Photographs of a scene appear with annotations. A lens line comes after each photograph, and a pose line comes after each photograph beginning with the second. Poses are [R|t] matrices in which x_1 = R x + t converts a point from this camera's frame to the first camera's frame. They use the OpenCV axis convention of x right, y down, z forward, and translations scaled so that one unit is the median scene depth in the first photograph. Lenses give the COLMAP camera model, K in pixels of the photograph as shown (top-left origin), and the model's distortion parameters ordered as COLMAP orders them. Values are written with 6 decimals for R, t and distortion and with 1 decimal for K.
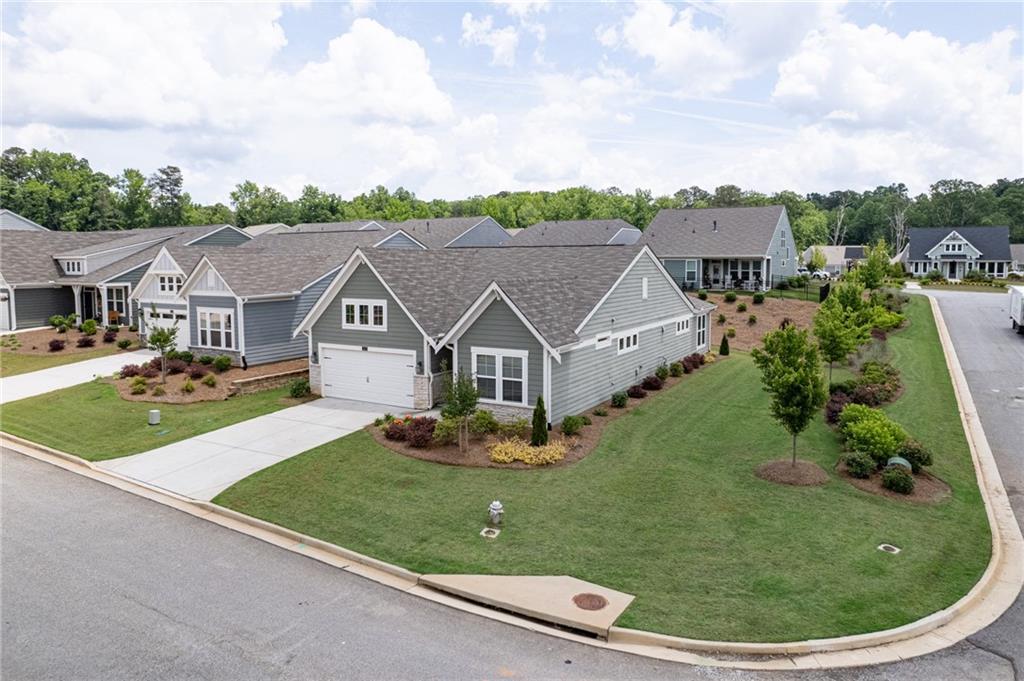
lens RADIAL K [[680.5, 0, 509.1], [0, 680.5, 315.4], [0, 0, 1]] dist [-0.023614, 0.003936]
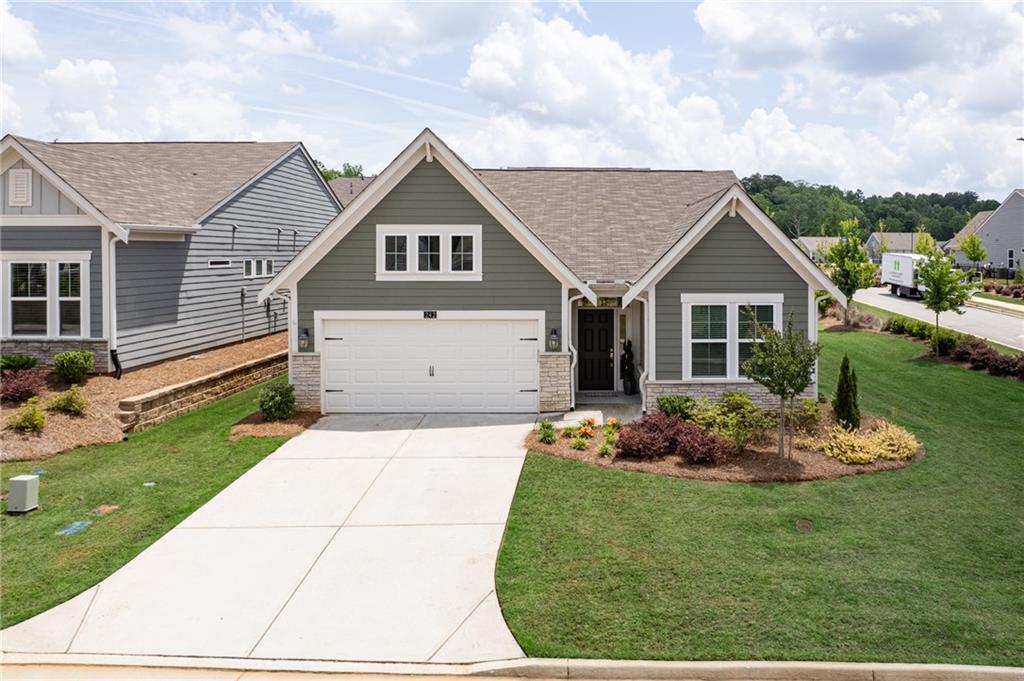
lens RADIAL K [[772.4, 0, 629.8], [0, 772.4, 257.4], [0, 0, 1]] dist [-0.043325, 0.000817]
pose [[0.840533, -0.000196, 0.541760, -0.418390], [0.041272, 0.997117, -0.063672, 0.049349], [-0.540186, 0.075878, 0.838118, 0.388159]]
